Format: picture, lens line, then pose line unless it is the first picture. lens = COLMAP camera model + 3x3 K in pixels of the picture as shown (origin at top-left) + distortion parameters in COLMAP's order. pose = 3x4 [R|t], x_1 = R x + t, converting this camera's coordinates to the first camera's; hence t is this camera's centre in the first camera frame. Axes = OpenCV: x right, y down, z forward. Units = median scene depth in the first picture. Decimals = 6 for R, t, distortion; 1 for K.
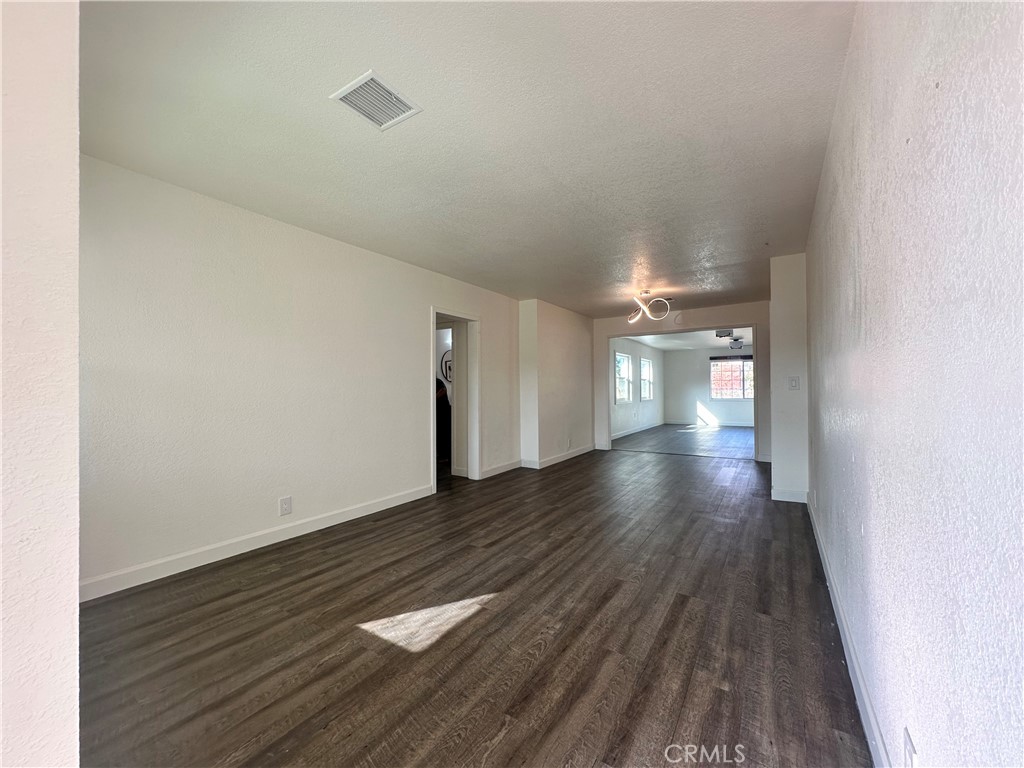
lens RADIAL K [[410.1, 0, 510.6], [0, 410.1, 384.9], [0, 0, 1]] dist [-0.000181, -0.000022]
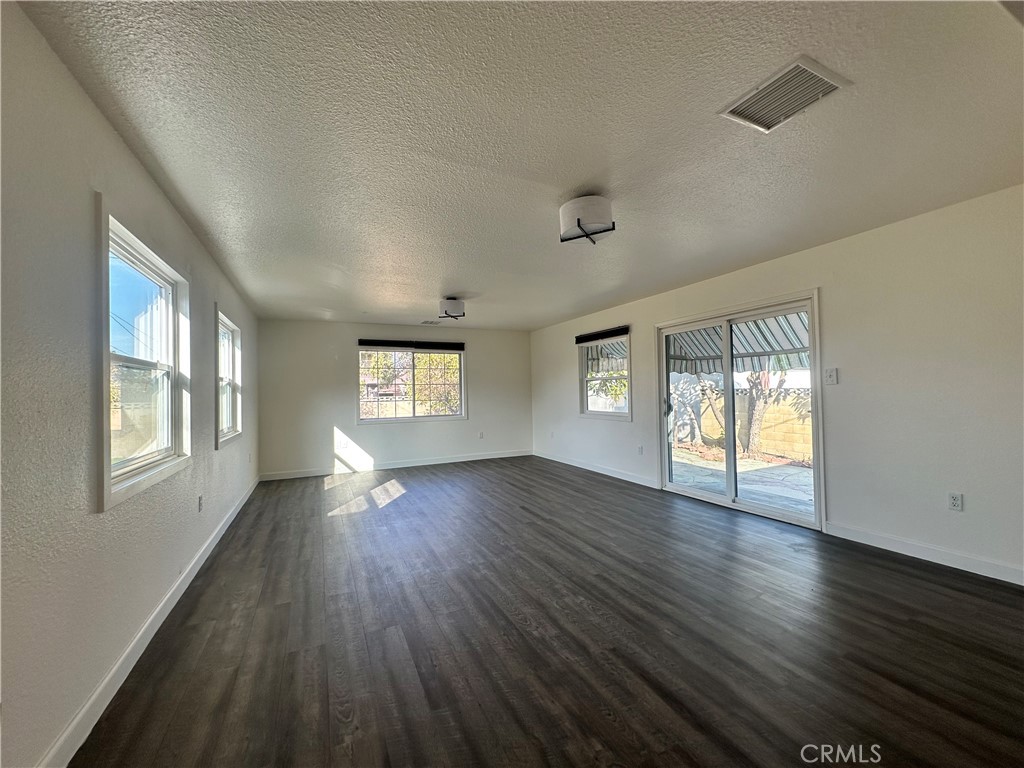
lens RADIAL K [[410.1, 0, 512.1], [0, 410.1, 382.6], [0, 0, 1]] dist [-0.000181, -0.000022]
pose [[0.533682, 0.014393, 0.845563, 0.154155], [0.006706, 0.999752, -0.021251, -0.001496], [-0.845659, 0.017012, 0.533453, 0.570296]]
